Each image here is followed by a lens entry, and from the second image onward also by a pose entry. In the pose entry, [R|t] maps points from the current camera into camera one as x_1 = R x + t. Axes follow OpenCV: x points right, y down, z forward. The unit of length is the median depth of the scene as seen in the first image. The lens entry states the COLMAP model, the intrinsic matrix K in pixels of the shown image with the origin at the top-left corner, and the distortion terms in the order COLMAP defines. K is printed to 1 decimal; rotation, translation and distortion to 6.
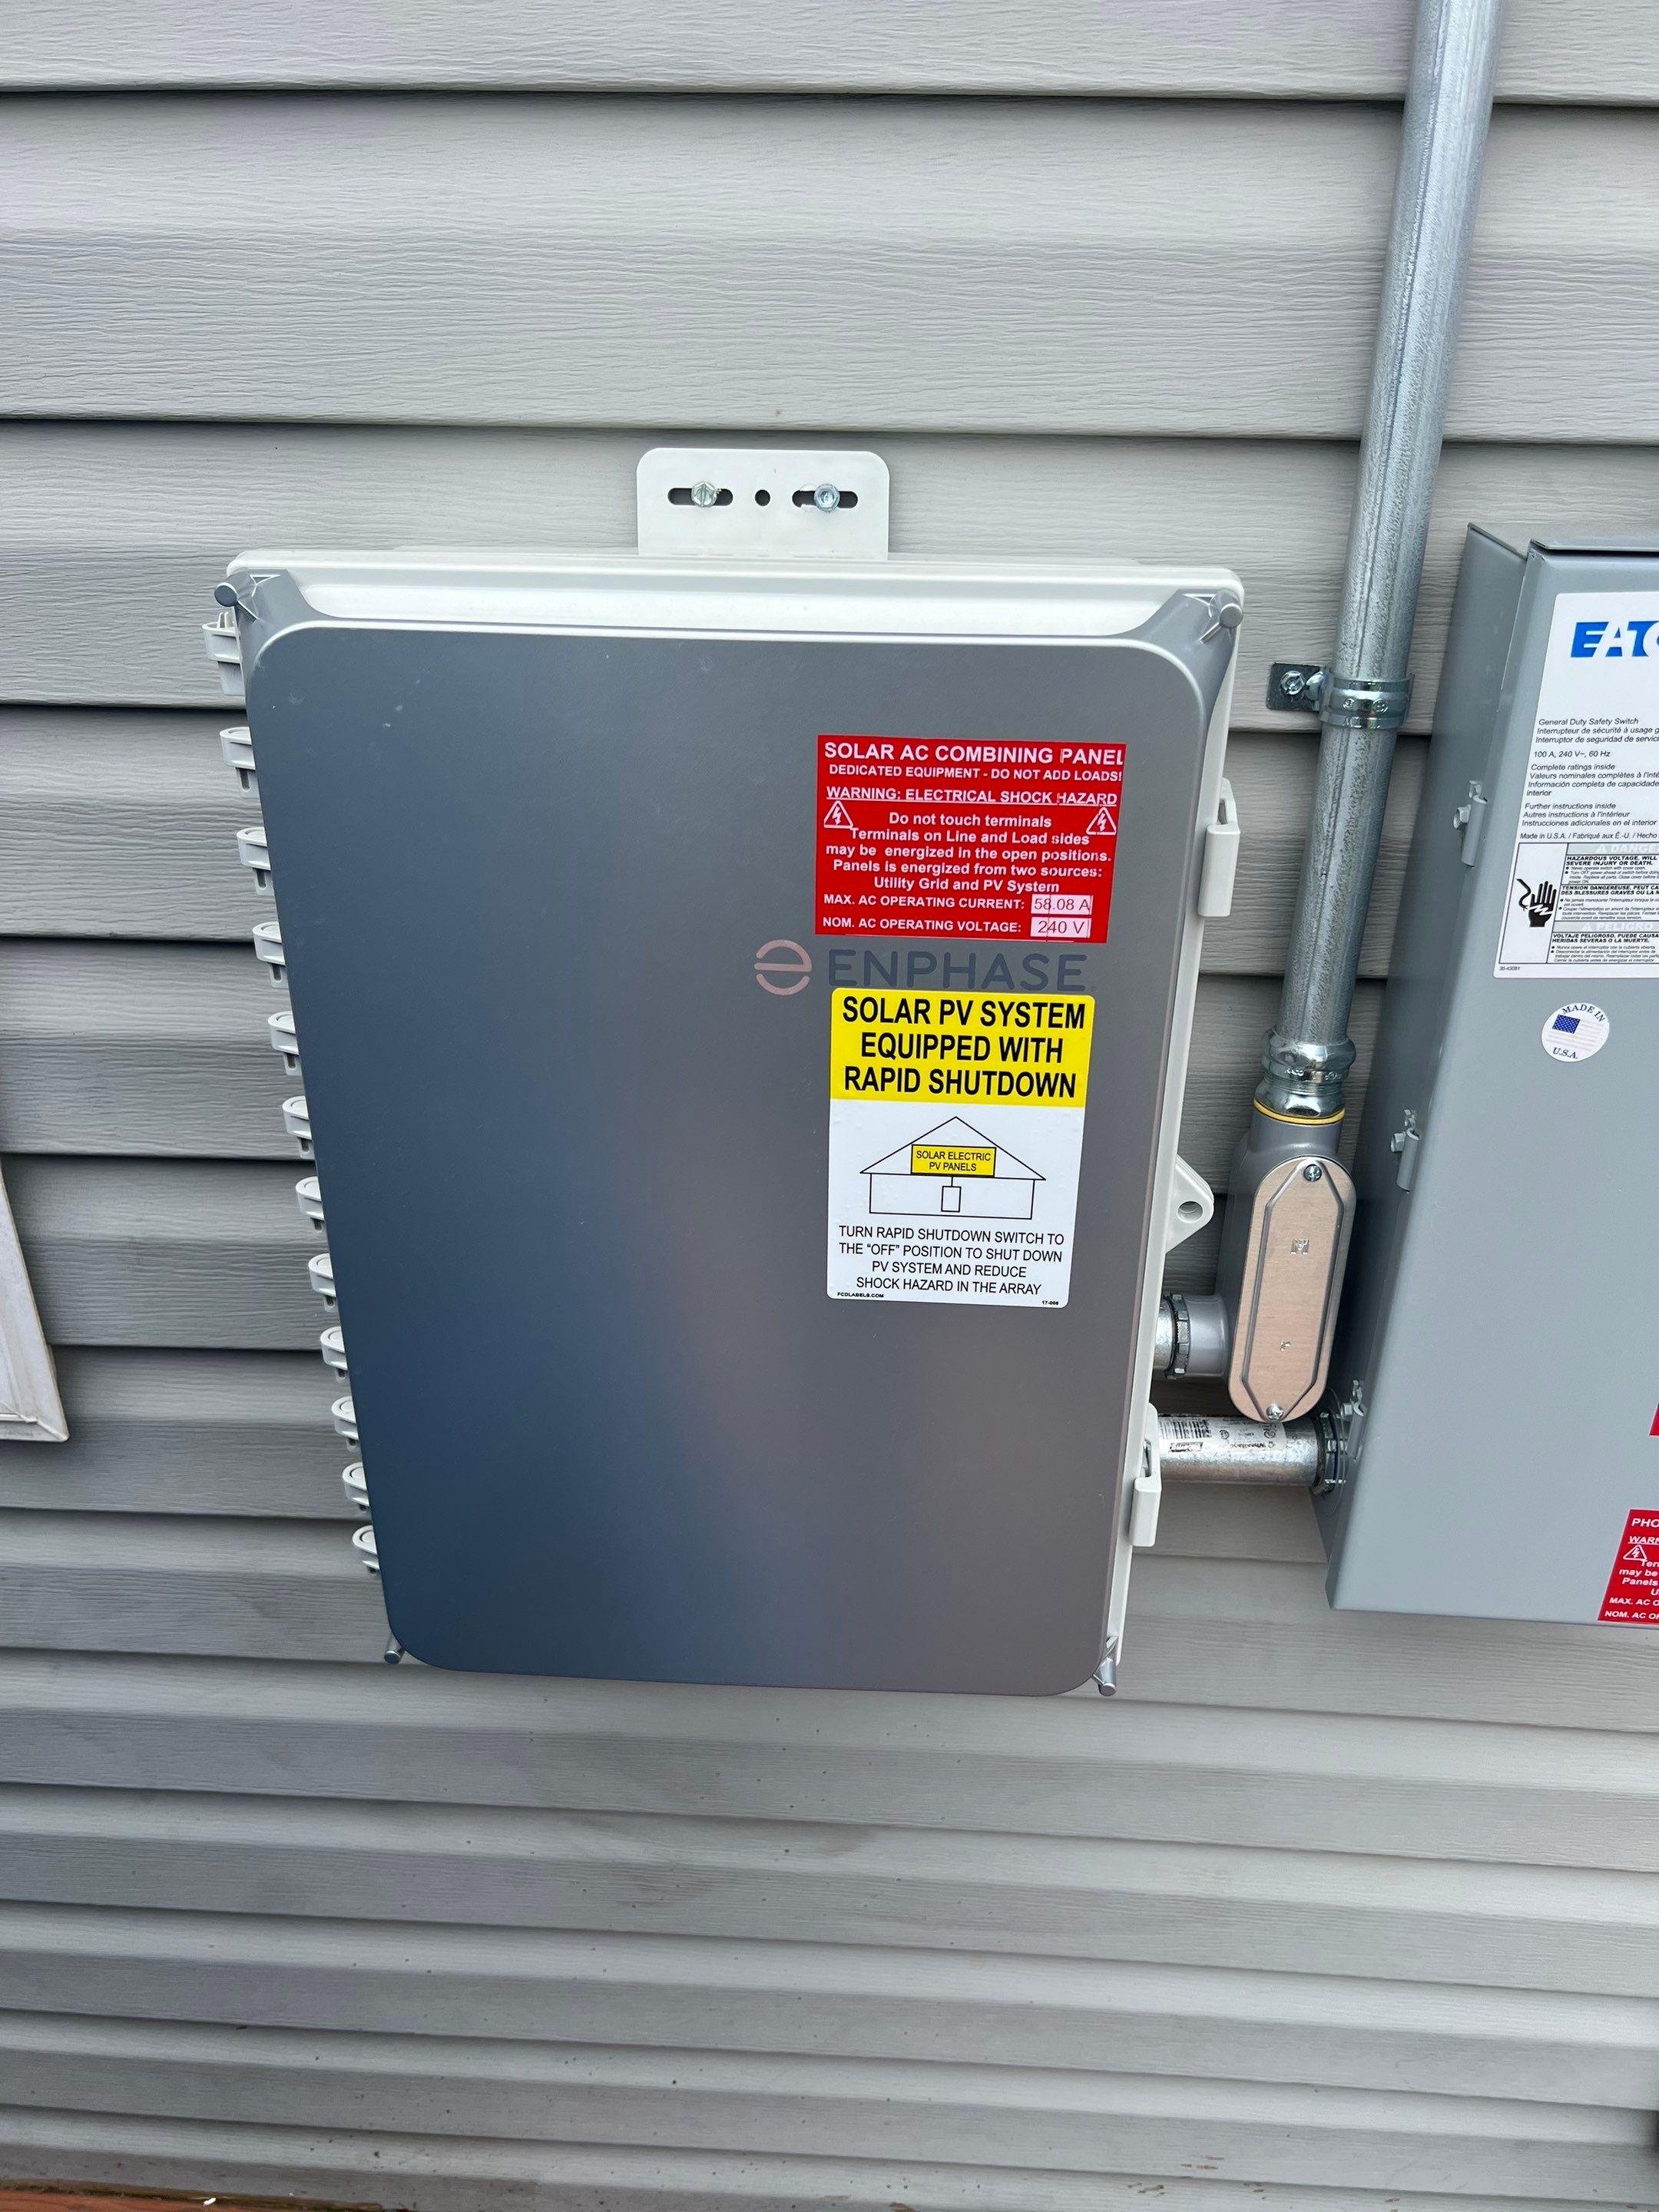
lens RADIAL K [[1731.3, 0, 824.0], [0, 1731.3, 1120.1], [0, 0, 1]] dist [0.011358, -0.054821]
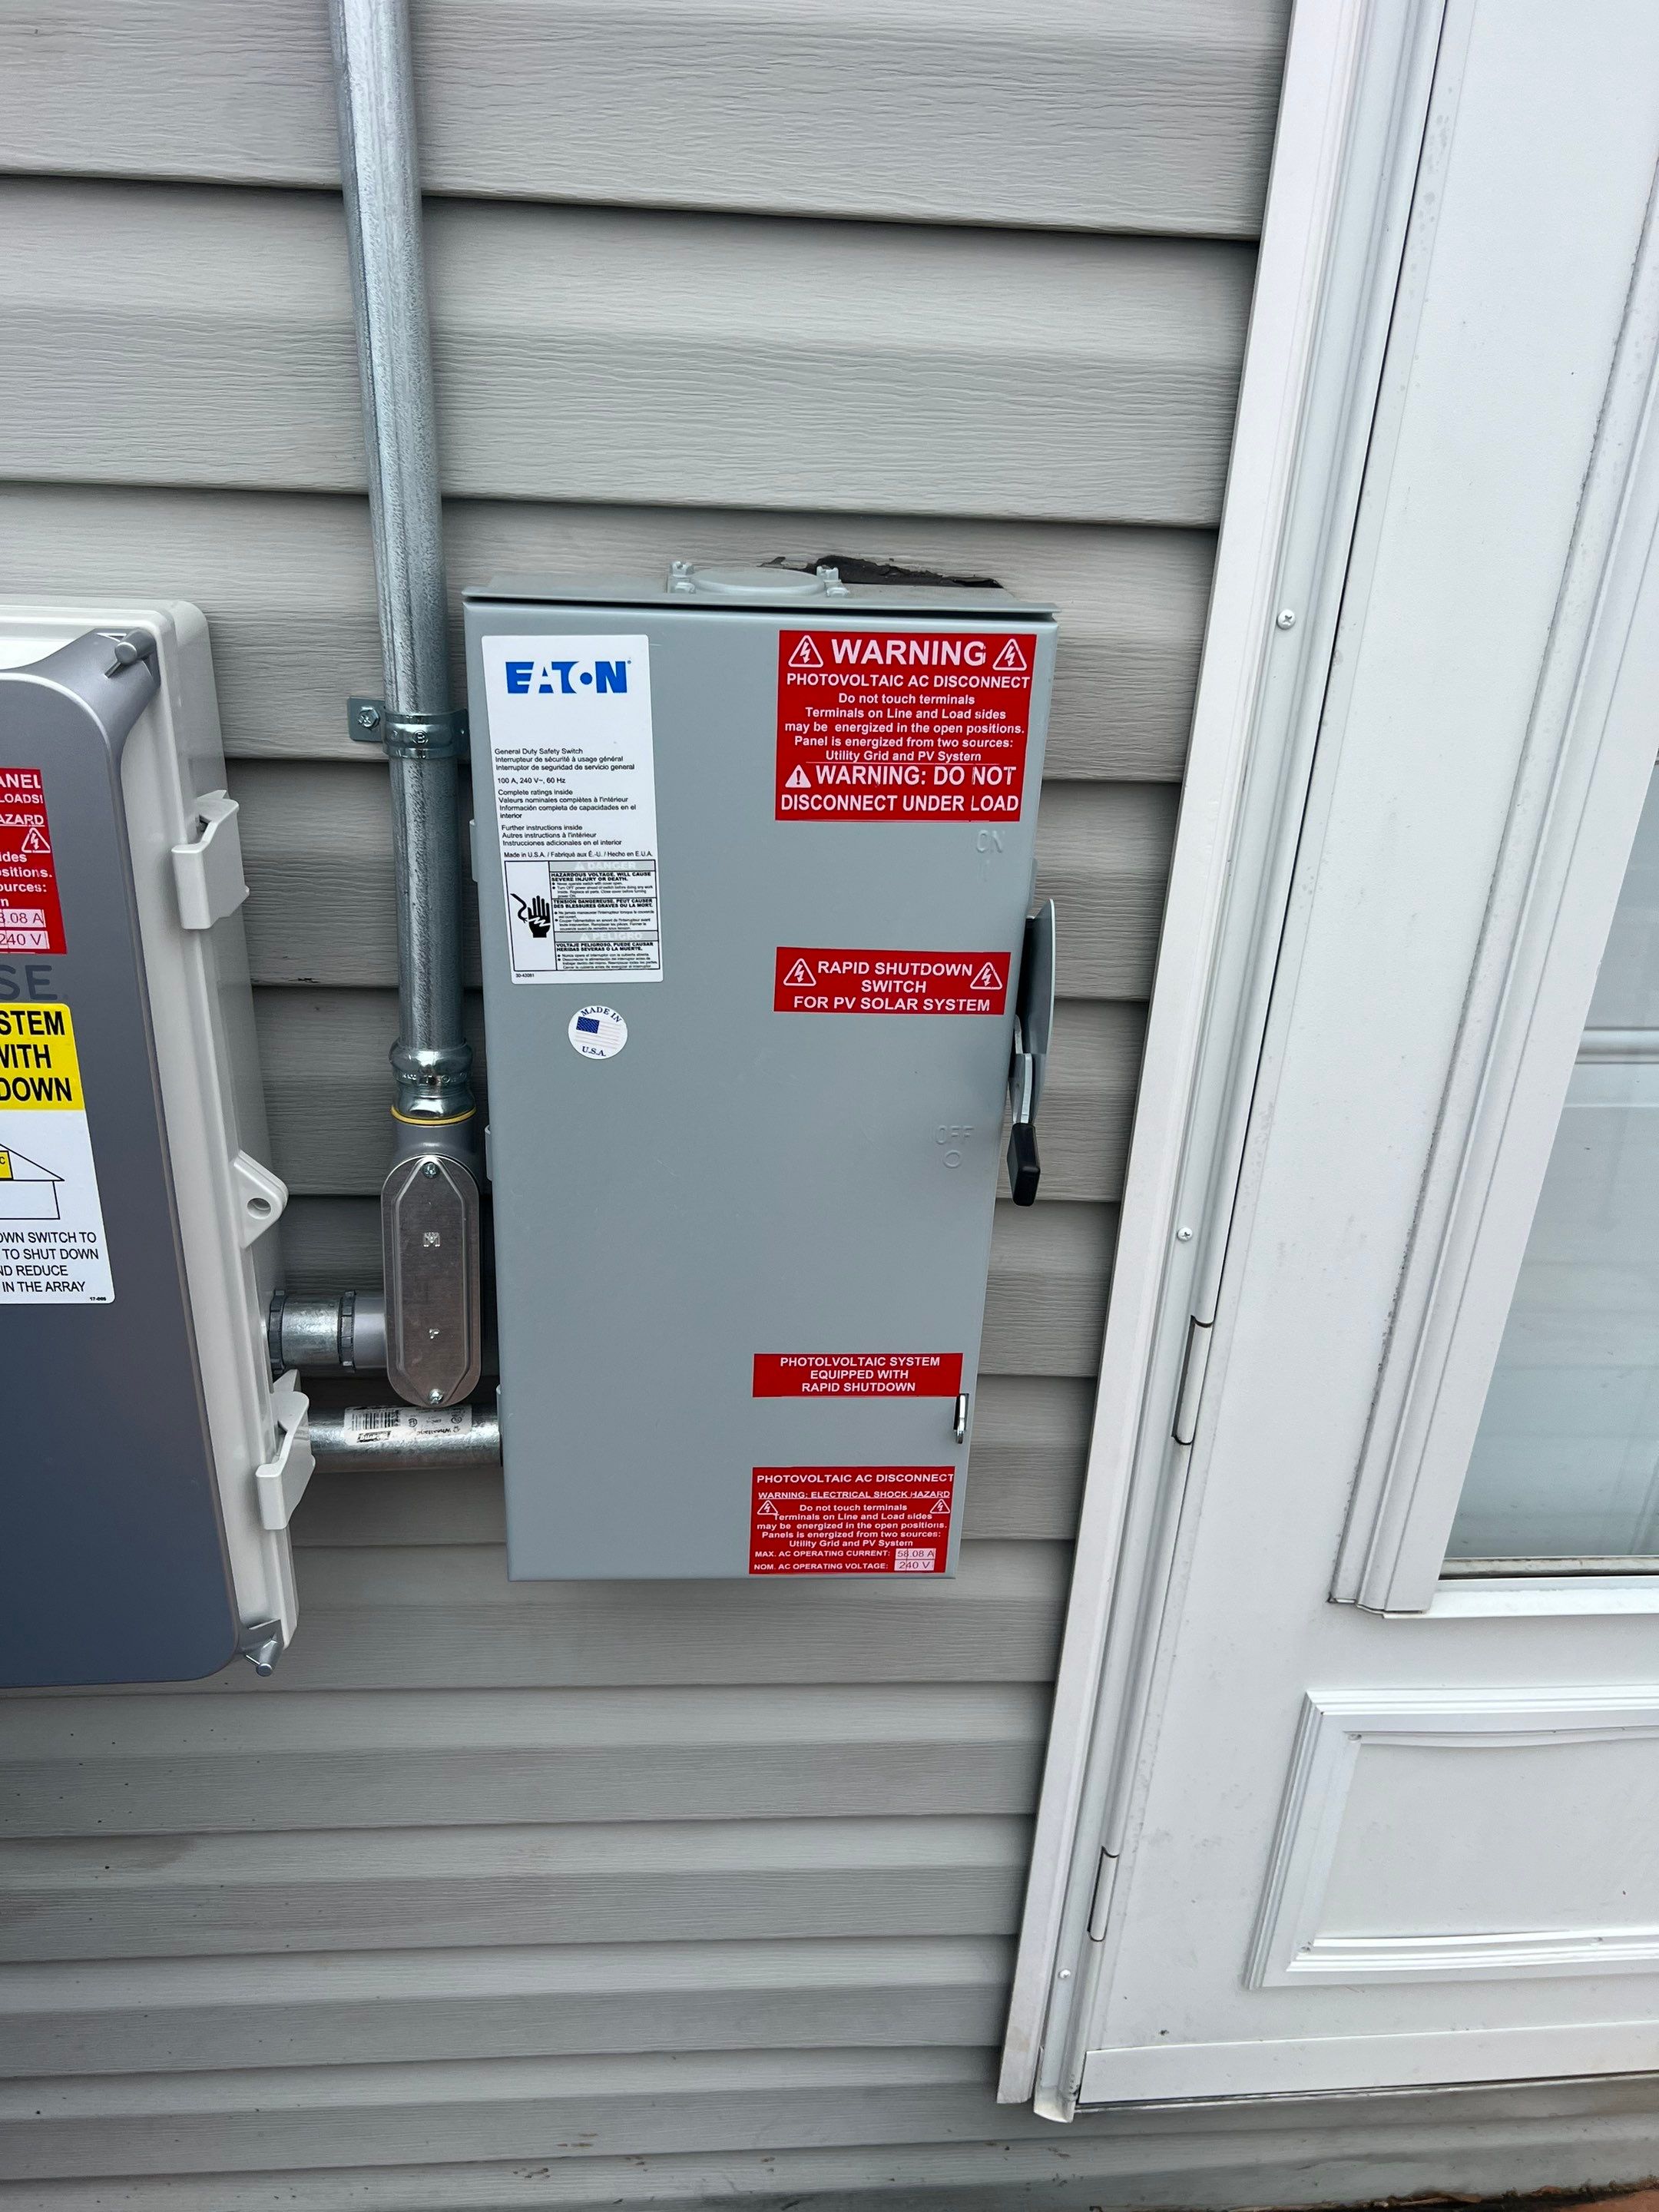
lens RADIAL K [[1701.3, 0, 849.2], [0, 1701.3, 1094.4], [0, 0, 1]] dist [0.012608, -0.048899]
pose [[0.987149, -0.024025, 0.157984, 0.432926], [0.029549, 0.999028, -0.032711, 0.029750], [-0.157044, 0.036959, 0.986900, -0.097350]]
